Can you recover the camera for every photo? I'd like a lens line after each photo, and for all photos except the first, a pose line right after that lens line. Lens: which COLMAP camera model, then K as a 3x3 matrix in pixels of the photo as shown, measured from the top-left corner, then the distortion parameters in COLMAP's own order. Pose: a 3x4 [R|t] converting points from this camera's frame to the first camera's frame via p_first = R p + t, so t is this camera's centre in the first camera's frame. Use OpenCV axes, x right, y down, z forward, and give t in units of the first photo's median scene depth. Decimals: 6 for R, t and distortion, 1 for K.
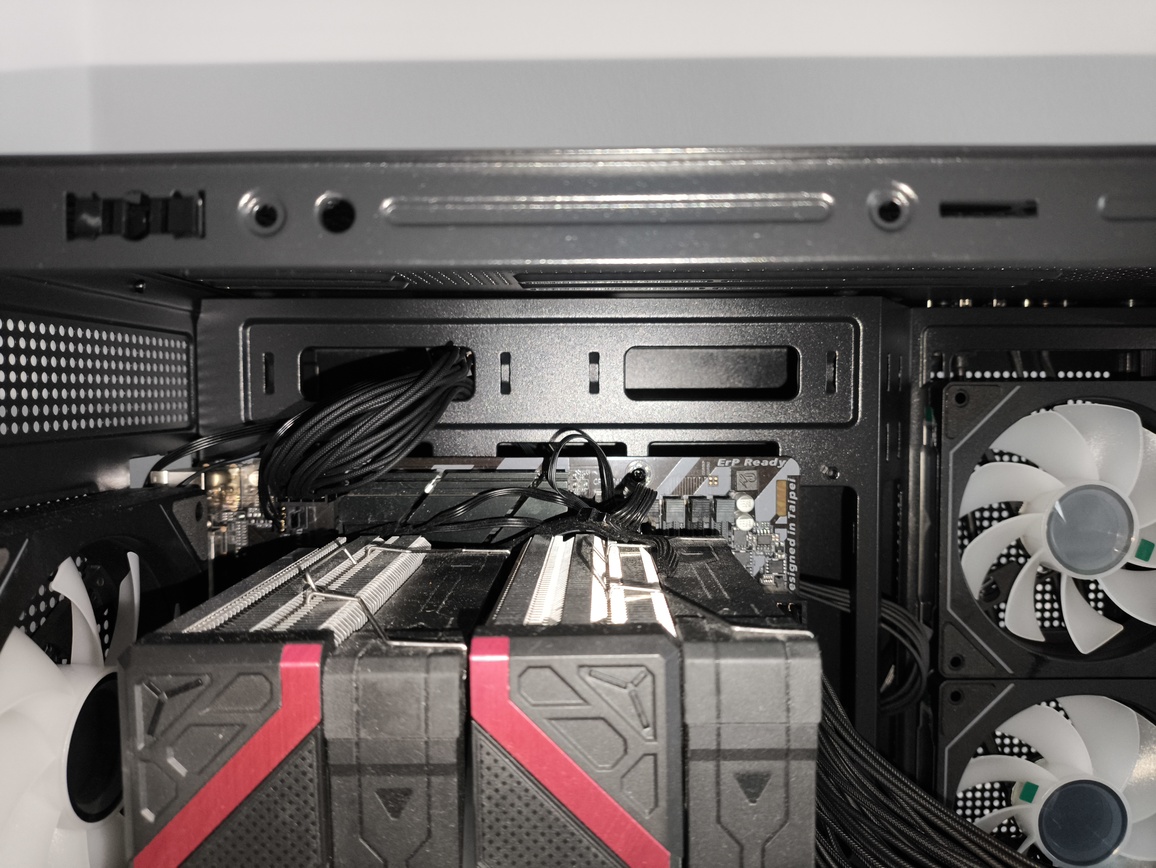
lens RADIAL K [[868.9, 0, 577.8], [0, 868.9, 432.1], [0, 0, 1]] dist [0.032255, -0.035752]
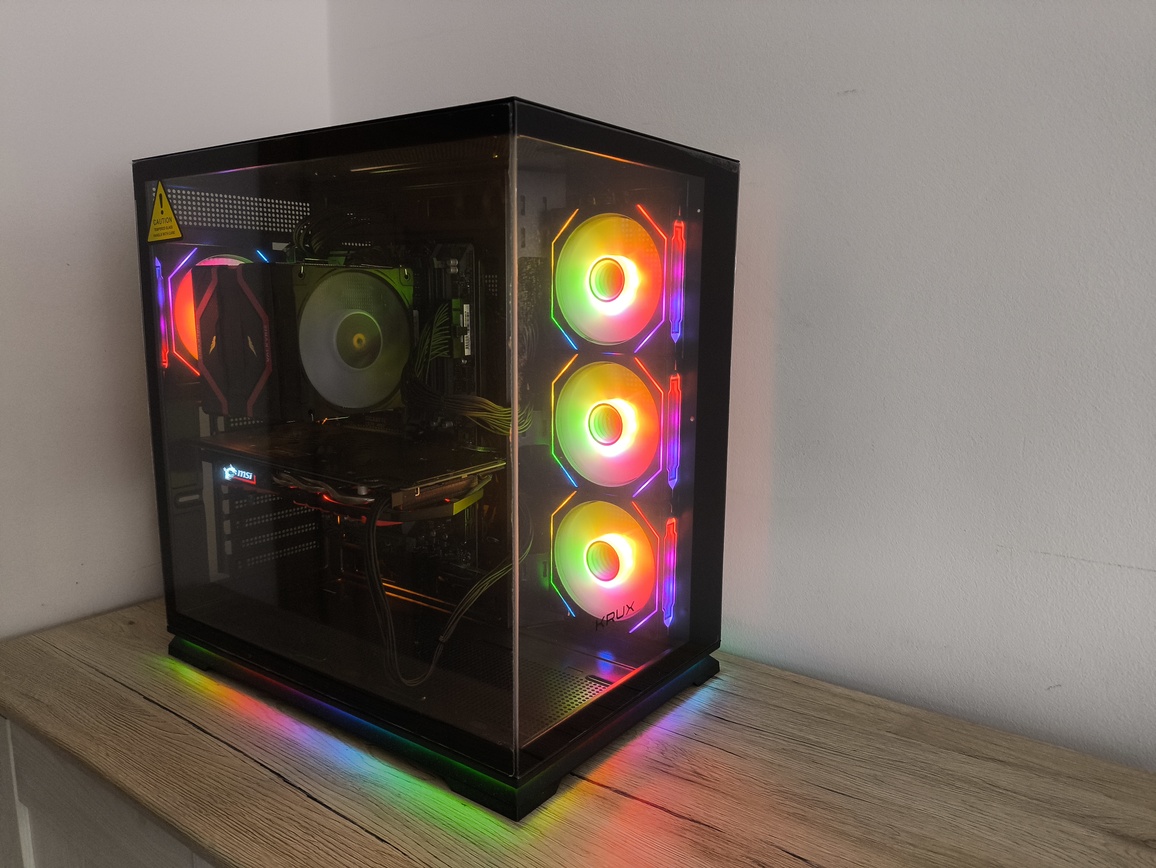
lens RADIAL K [[868.9, 0, 582.3], [0, 868.9, 434.7], [0, 0, 1]] dist [0.032255, -0.035752]
pose [[0.823265, 0.105366, -0.557792, 1.850755], [-0.039143, 0.990821, 0.129392, 0.224893], [0.566306, -0.084691, 0.819833, -0.793143]]
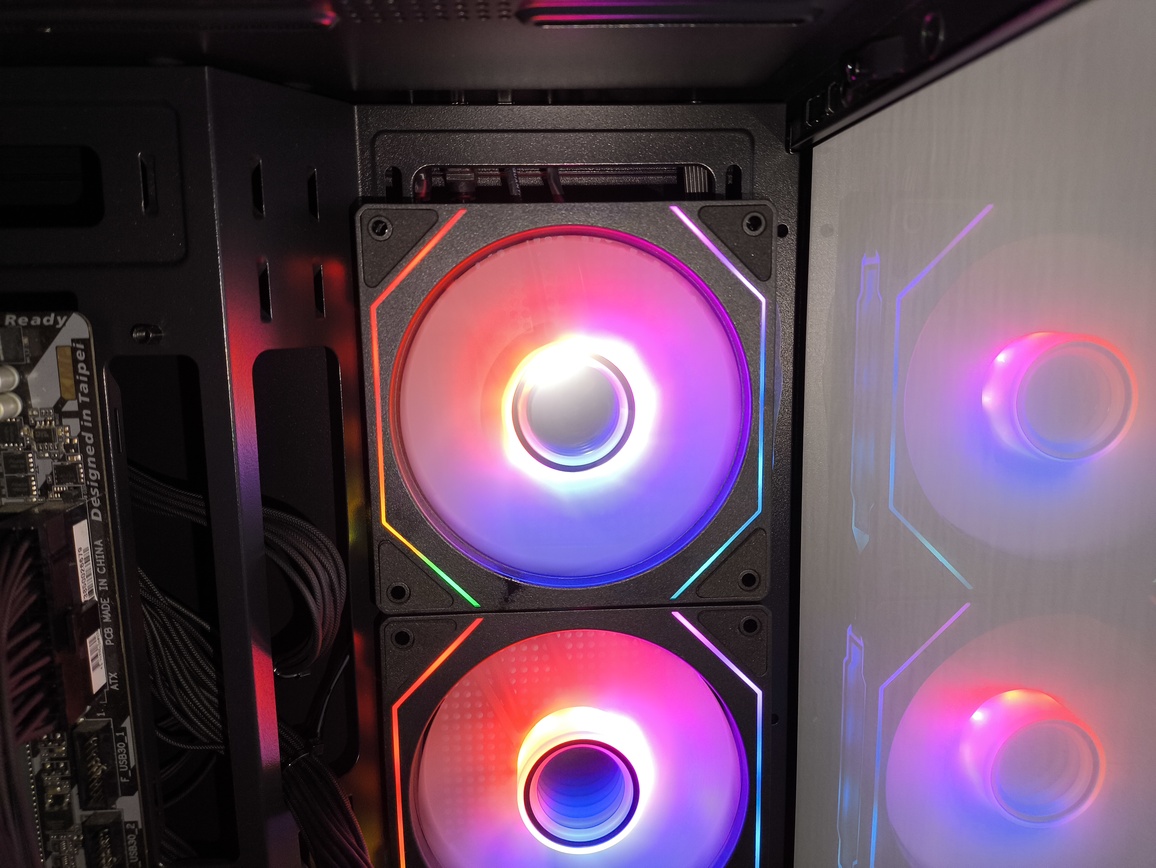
lens RADIAL K [[868.9, 0, 577.2], [0, 868.9, 437.3], [0, 0, 1]] dist [0.032255, -0.035752]
pose [[0.997168, -0.024980, 0.070936, 0.578782], [0.017454, 0.994340, 0.104803, 0.061168], [-0.073152, -0.103269, 0.991960, 0.293752]]
